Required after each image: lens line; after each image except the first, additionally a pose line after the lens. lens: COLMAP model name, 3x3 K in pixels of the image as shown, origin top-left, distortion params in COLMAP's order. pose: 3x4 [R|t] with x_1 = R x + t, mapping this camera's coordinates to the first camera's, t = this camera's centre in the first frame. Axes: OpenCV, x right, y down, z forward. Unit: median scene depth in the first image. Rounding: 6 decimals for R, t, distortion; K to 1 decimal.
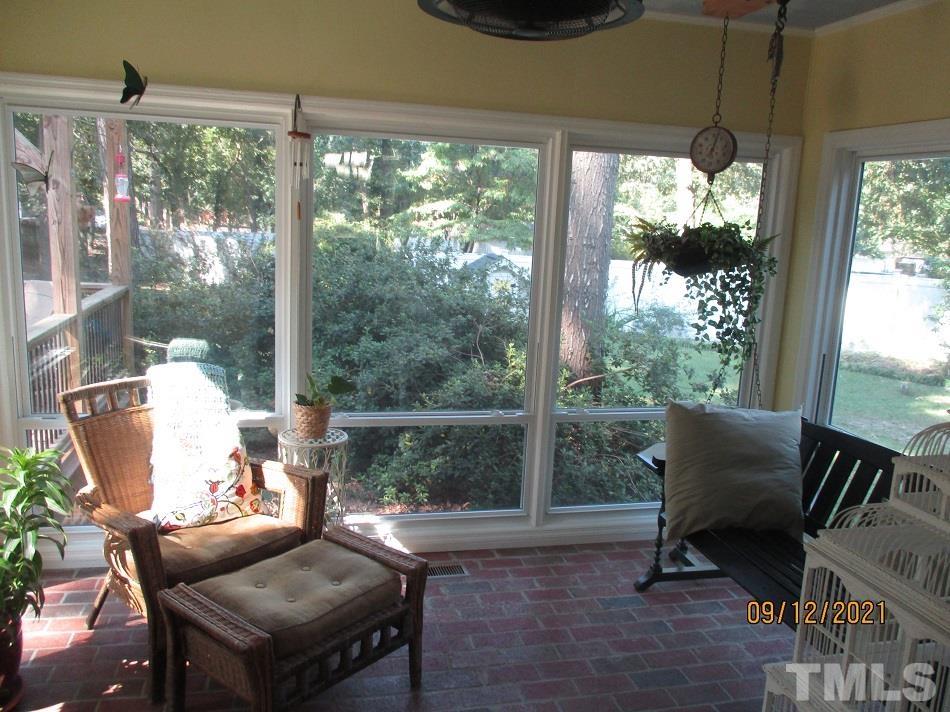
lens RADIAL K [[797.4, 0, 478.8], [0, 797.4, 356.0], [0, 0, 1]] dist [-0.007400, 0.014261]
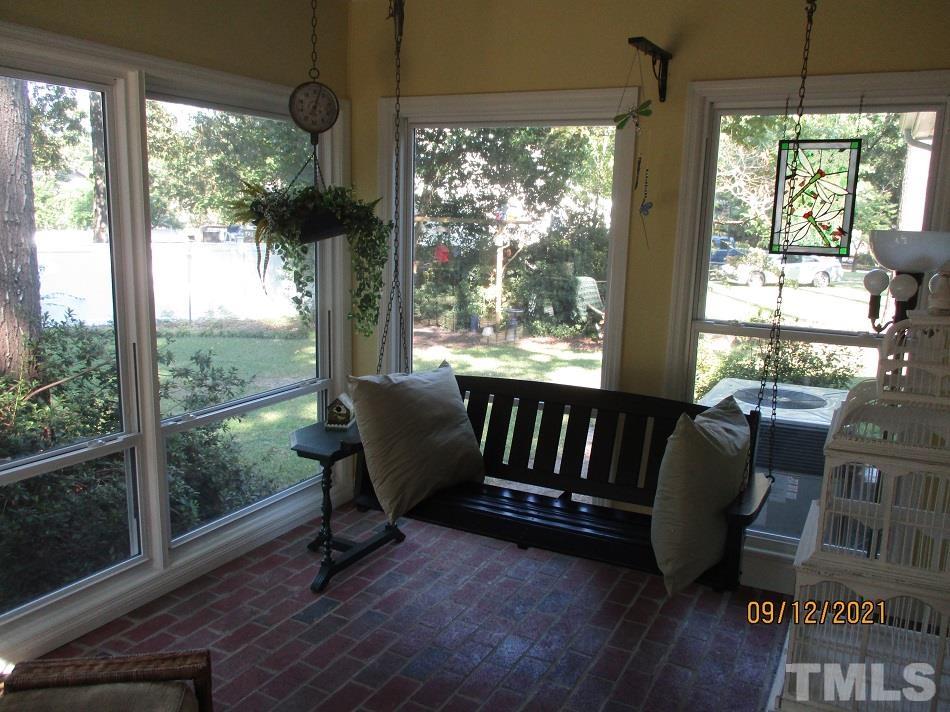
lens RADIAL K [[797.4, 0, 475.8], [0, 797.4, 358.6], [0, 0, 1]] dist [-0.007400, 0.014261]
pose [[0.659458, -0.165018, 0.733406, -0.293901], [0.138703, 0.985568, 0.097038, -0.031999], [-0.738835, 0.037733, 0.672830, 0.231436]]
